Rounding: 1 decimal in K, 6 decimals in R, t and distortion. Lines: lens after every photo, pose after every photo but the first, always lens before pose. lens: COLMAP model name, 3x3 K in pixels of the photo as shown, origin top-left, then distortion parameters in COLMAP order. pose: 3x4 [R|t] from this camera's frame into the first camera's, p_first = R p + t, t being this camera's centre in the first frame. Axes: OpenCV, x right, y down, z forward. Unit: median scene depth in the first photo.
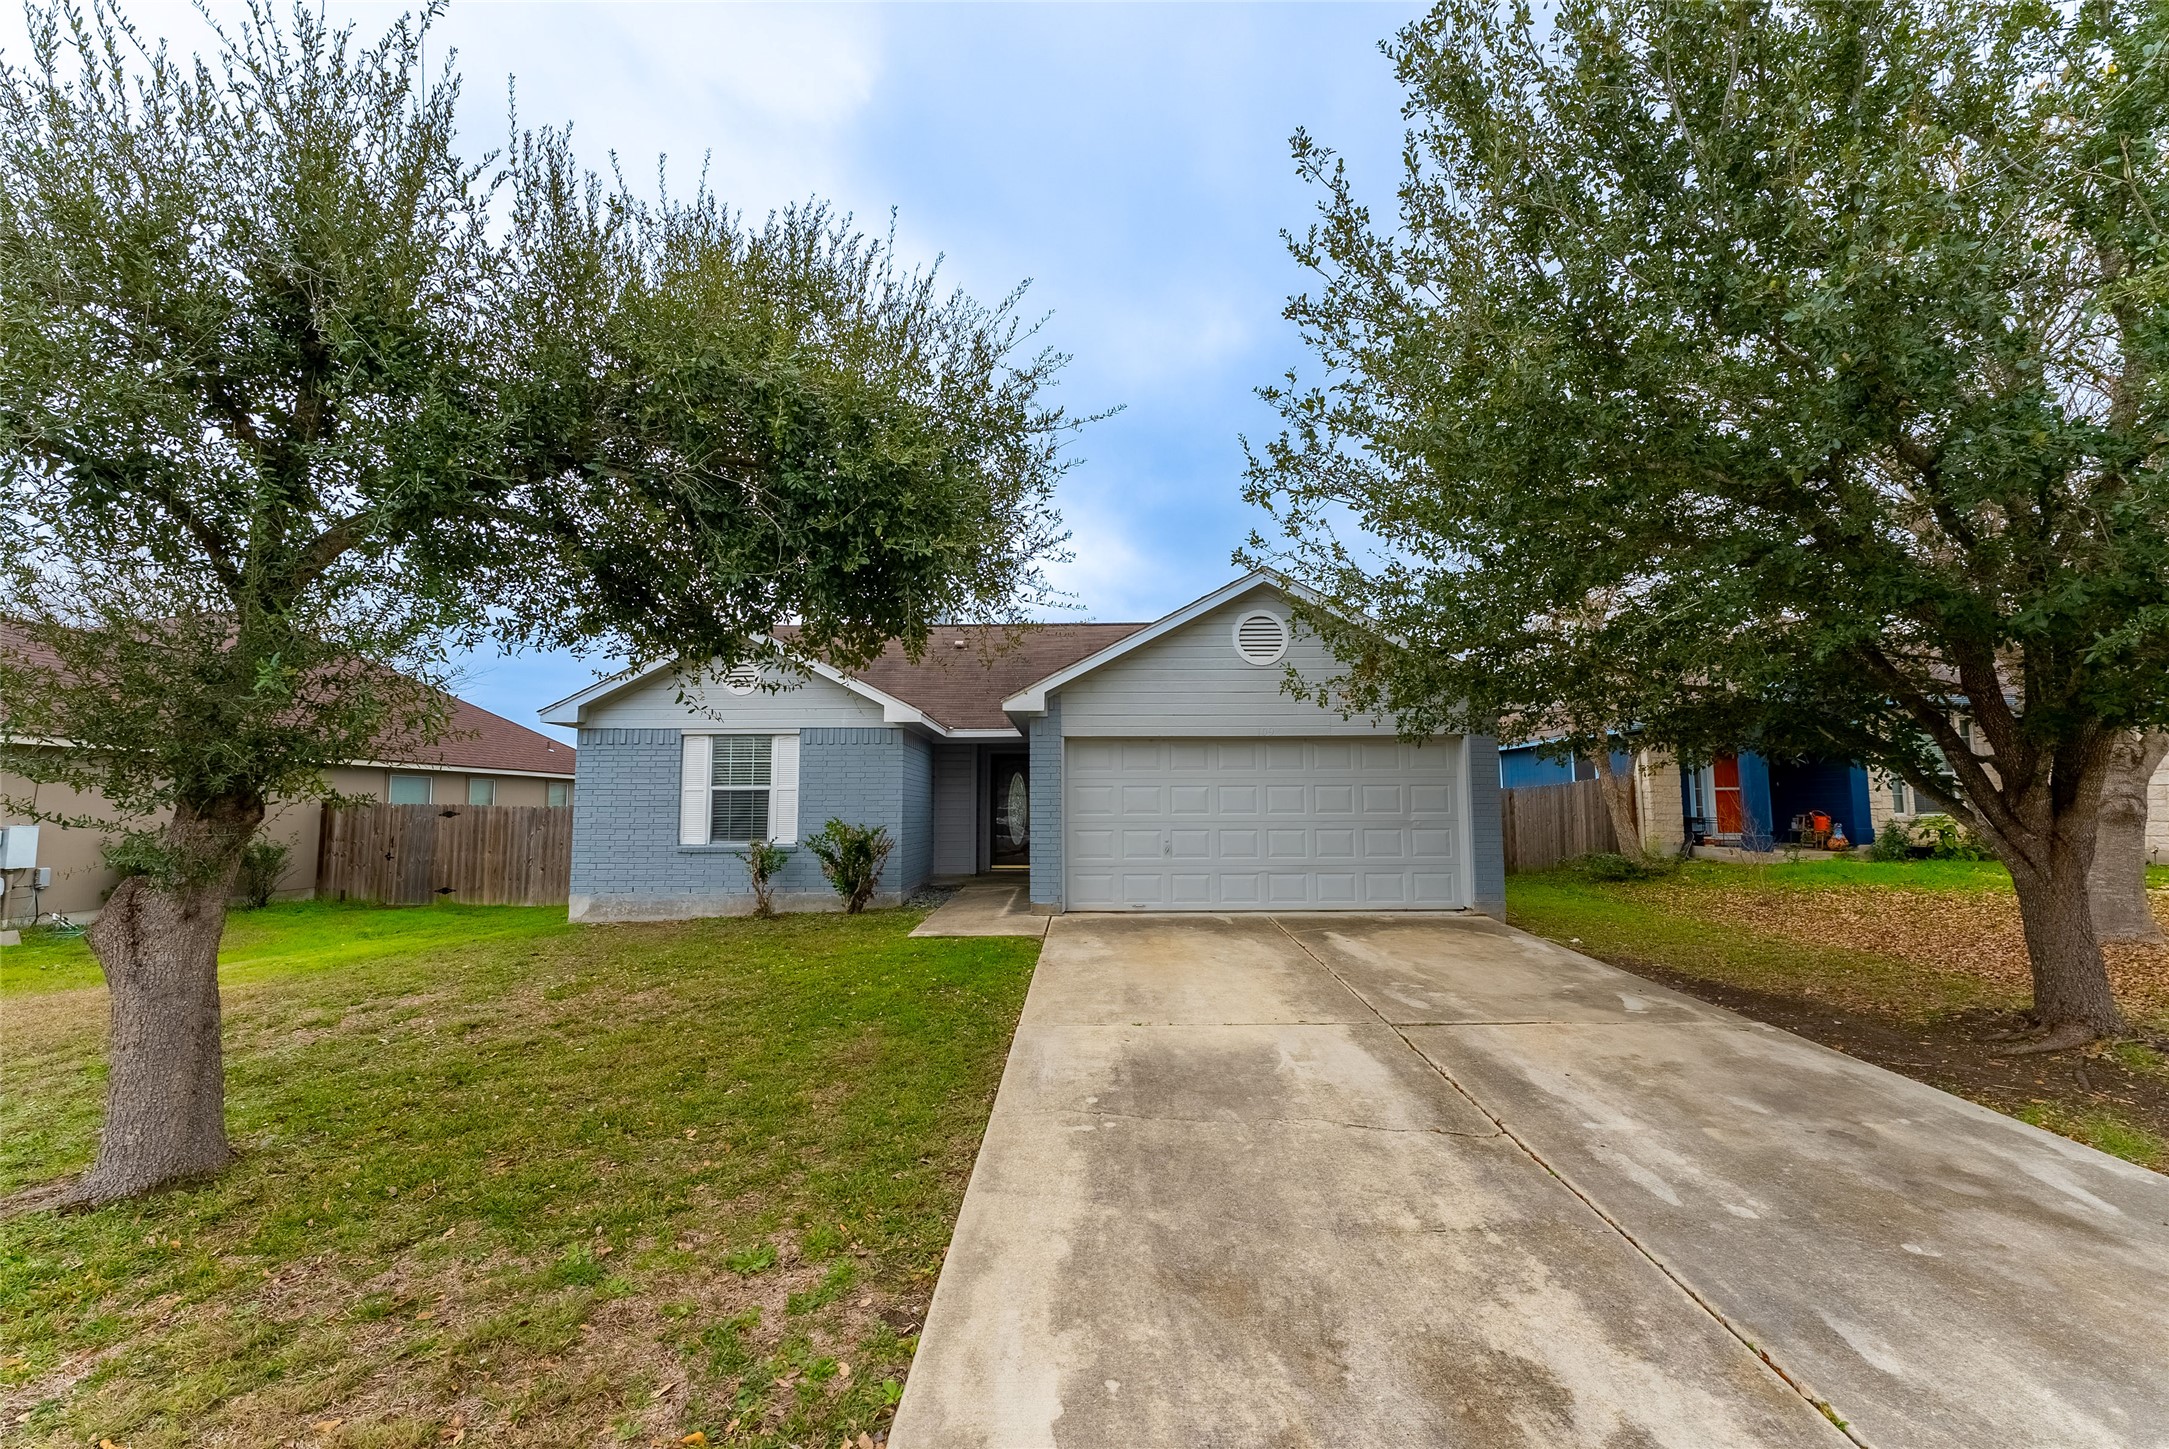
lens RADIAL K [[877.7, 0, 1086.0], [0, 877.7, 723.4], [0, 0, 1]] dist [-0.003245, -0.000171]
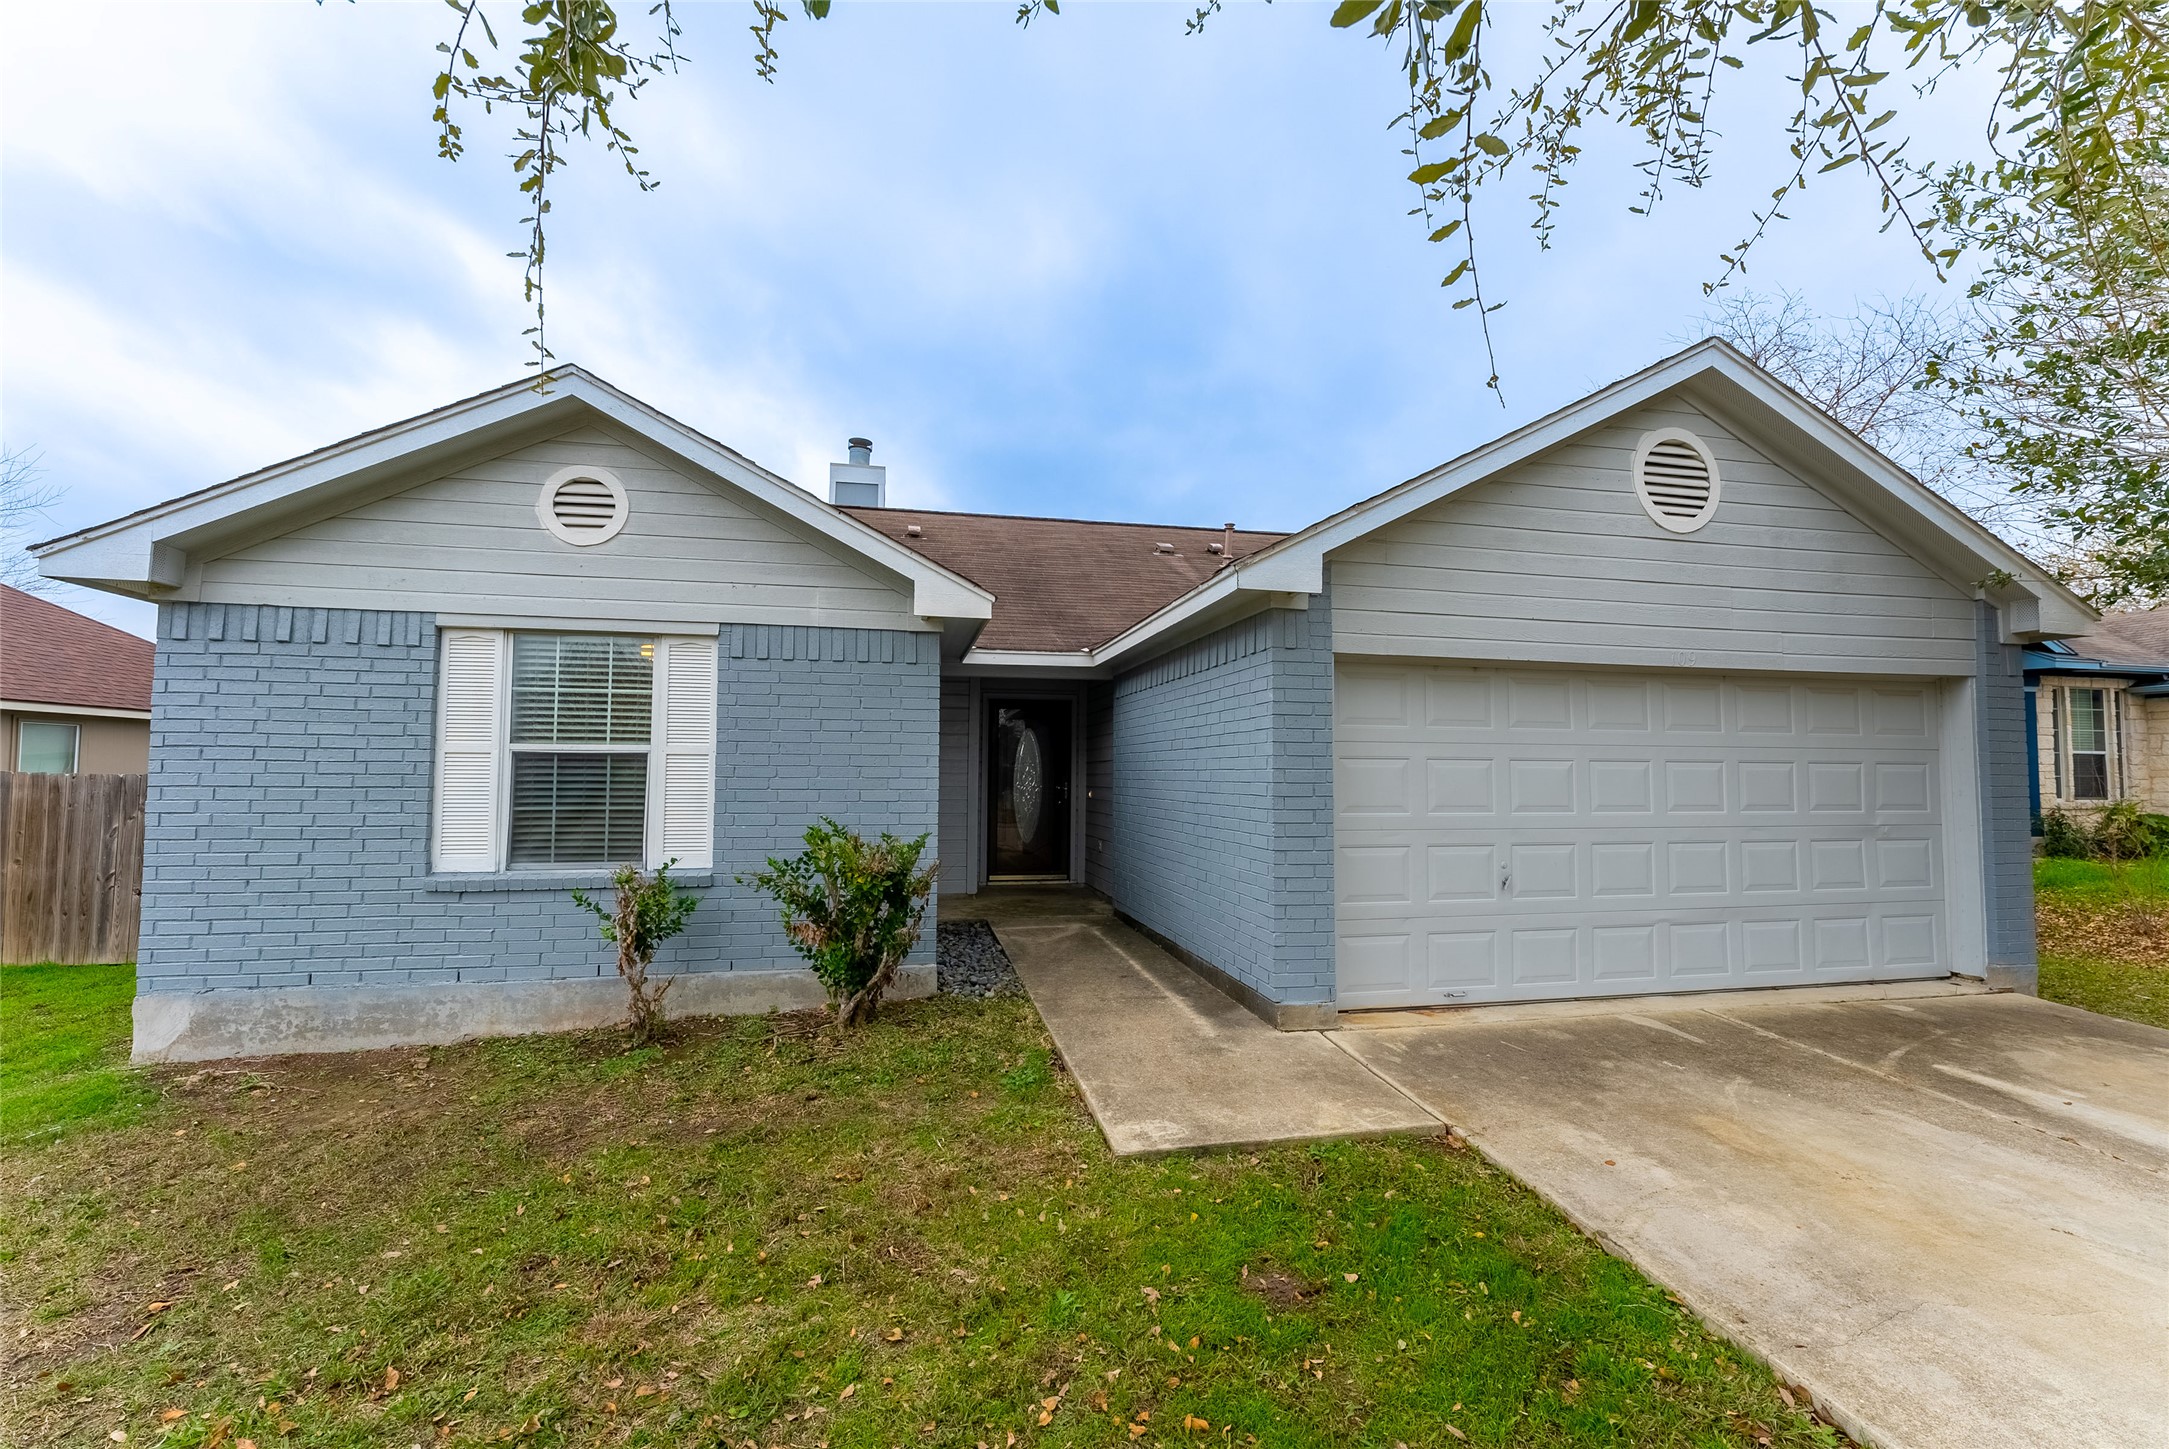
lens RADIAL K [[877.7, 0, 1079.4], [0, 877.7, 724.5], [0, 0, 1]] dist [-0.003245, -0.000171]
pose [[0.978780, 0.022067, 0.203720, -0.236460], [-0.030707, 0.998754, 0.039348, 0.035836], [-0.202598, -0.044769, 0.978238, 0.507879]]
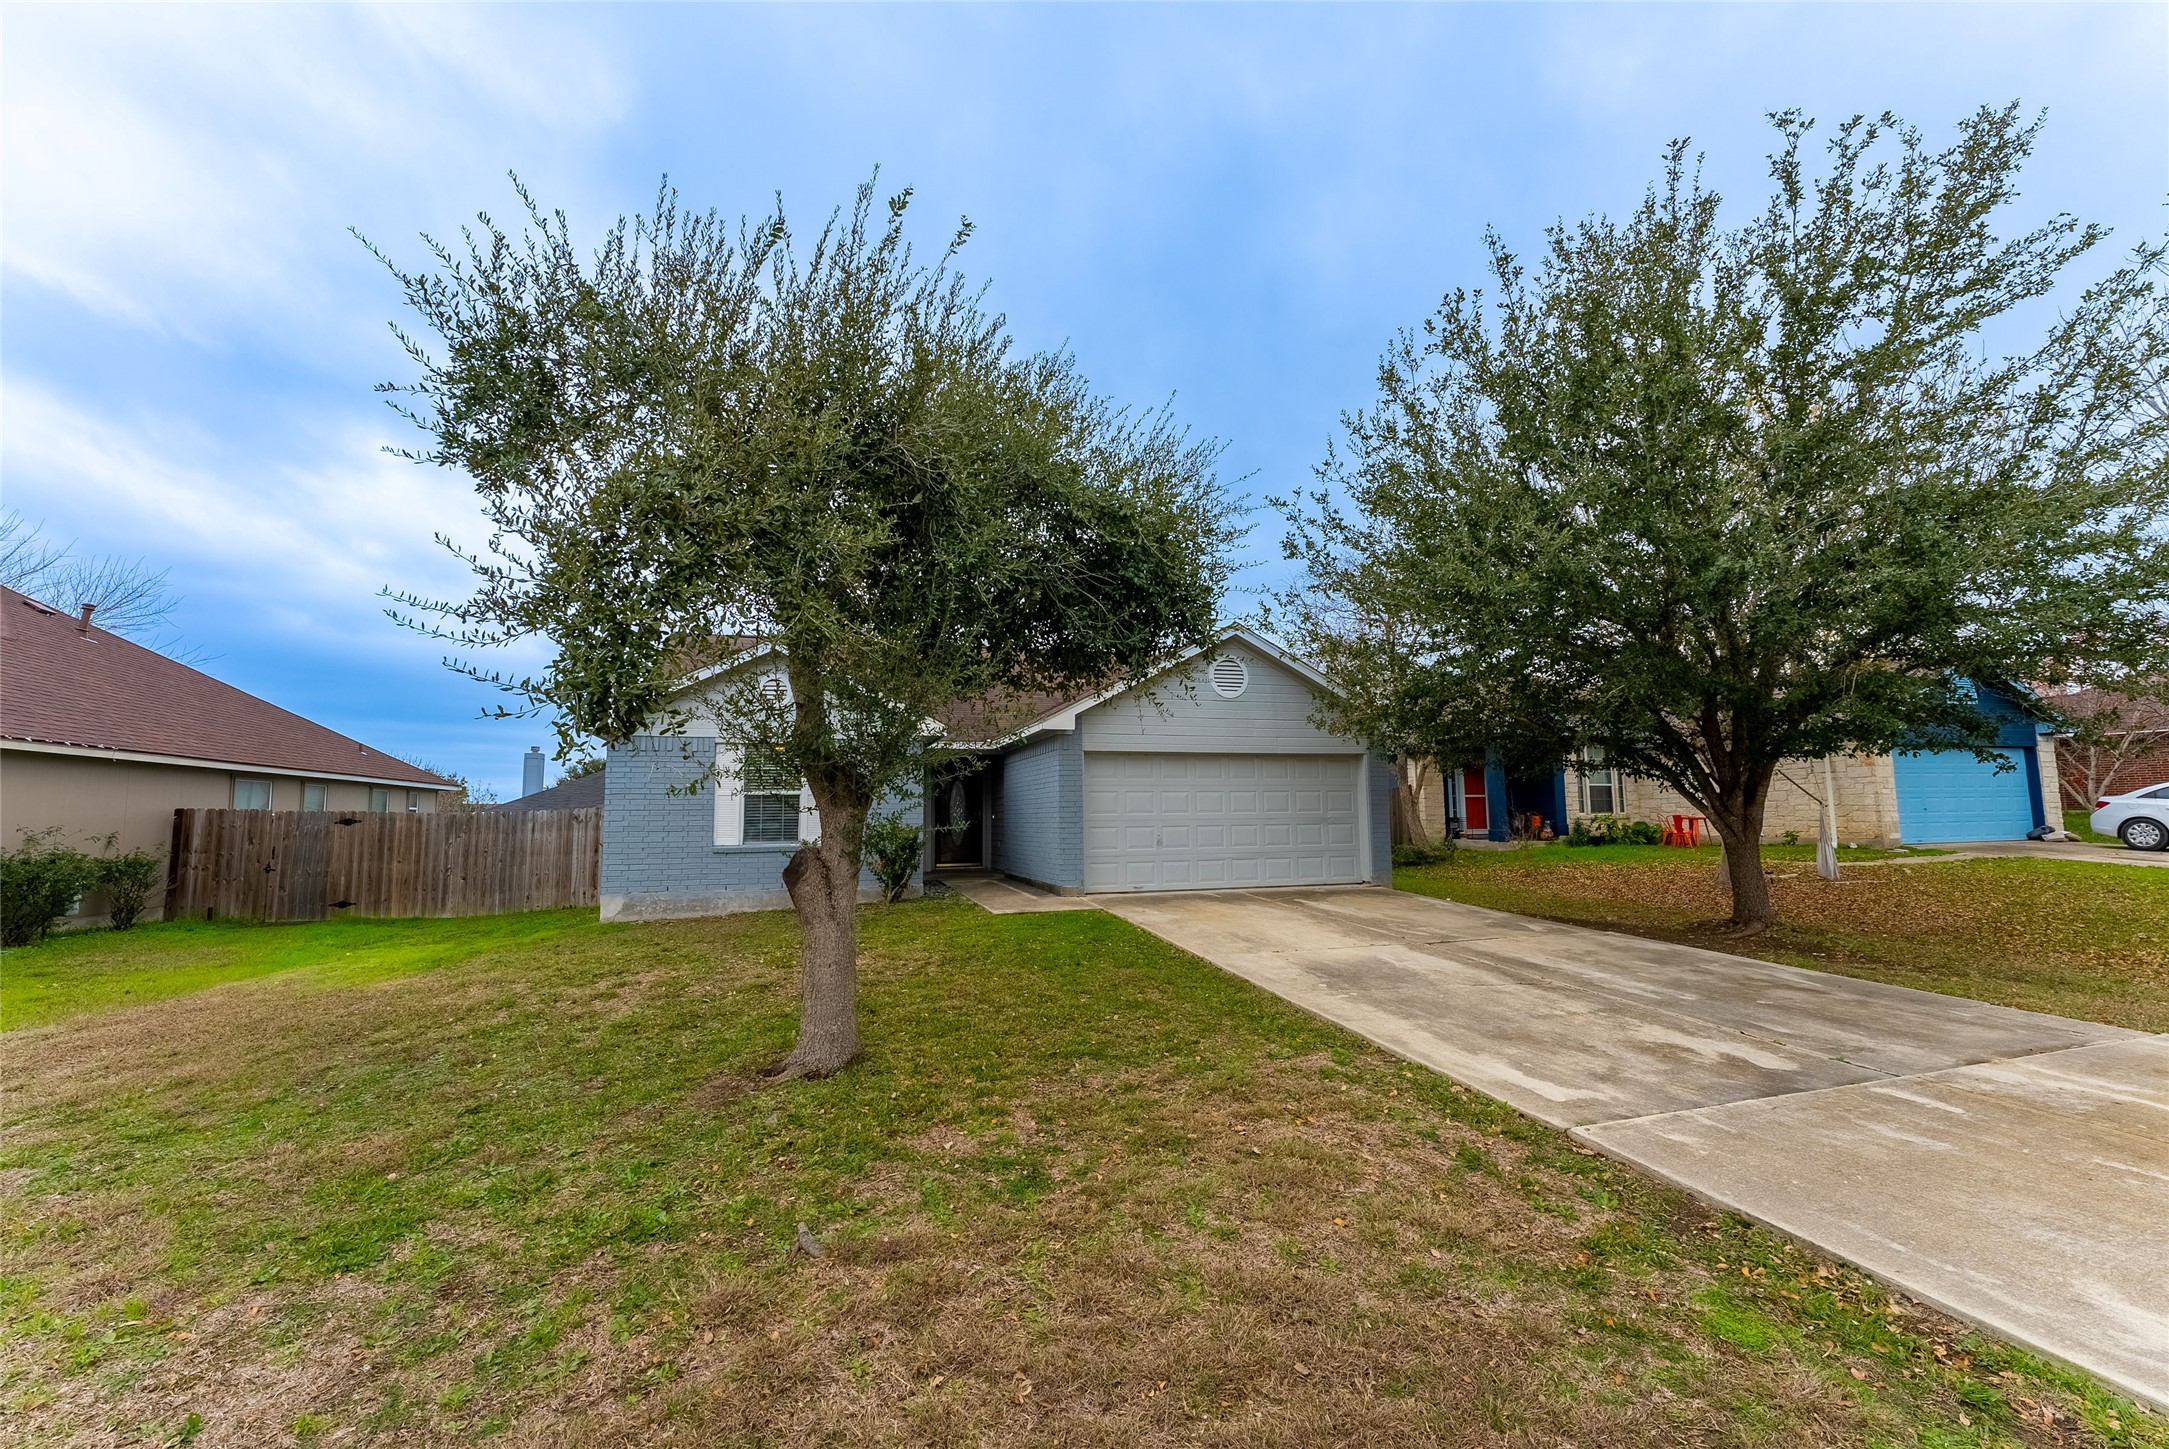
lens RADIAL K [[877.7, 0, 1081.1], [0, 877.7, 723.0], [0, 0, 1]] dist [-0.003245, -0.000171]
pose [[0.955586, 0.025295, 0.293626, -0.356627], [-0.021608, 0.999642, -0.015795, -0.004067], [-0.293920, 0.008748, 0.955790, -0.156992]]
